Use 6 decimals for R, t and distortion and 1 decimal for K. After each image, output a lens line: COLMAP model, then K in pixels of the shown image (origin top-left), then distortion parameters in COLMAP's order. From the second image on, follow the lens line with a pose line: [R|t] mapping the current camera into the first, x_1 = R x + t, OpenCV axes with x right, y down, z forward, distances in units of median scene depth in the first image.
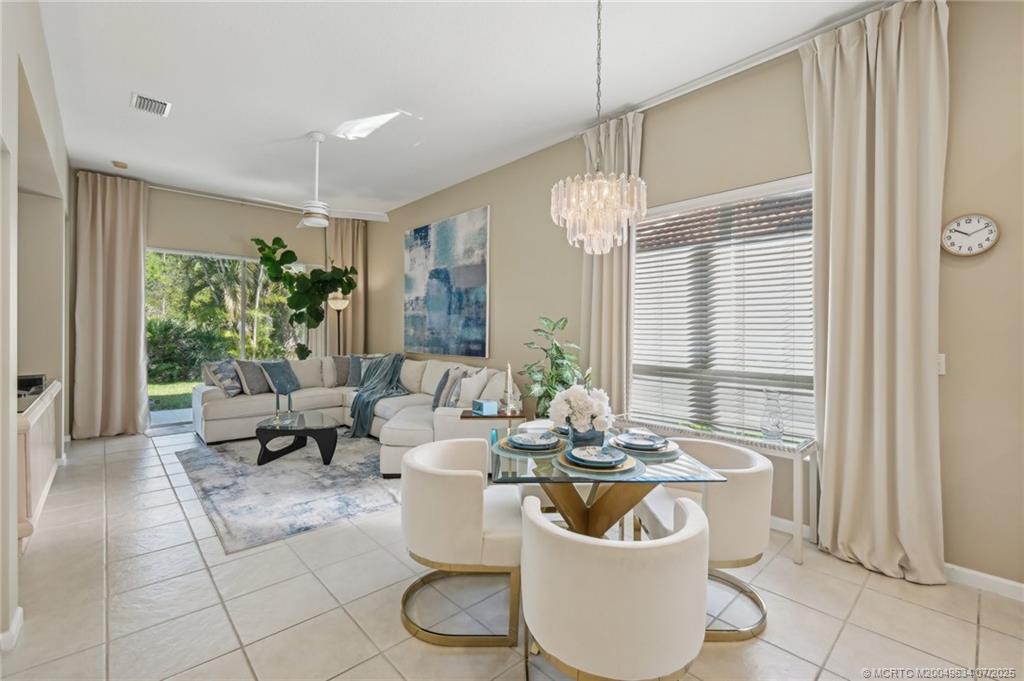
lens RADIAL K [[447.4, 0, 514.7], [0, 447.4, 338.3], [0, 0, 1]] dist [-0.007740, 0.000031]
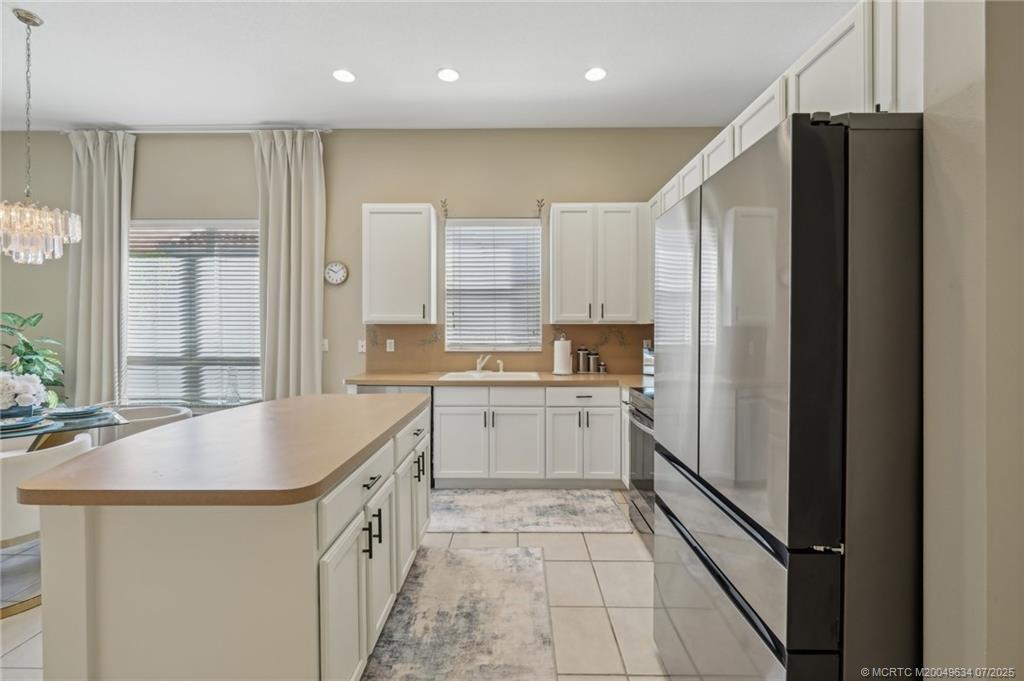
lens RADIAL K [[447.4, 0, 510.1], [0, 447.4, 330.7], [0, 0, 1]] dist [-0.007740, 0.000031]
pose [[0.690730, -0.011991, 0.723013, 0.131460], [0.013377, 0.999903, 0.003803, 0.002622], [-0.722989, 0.007045, 0.690824, -0.498276]]
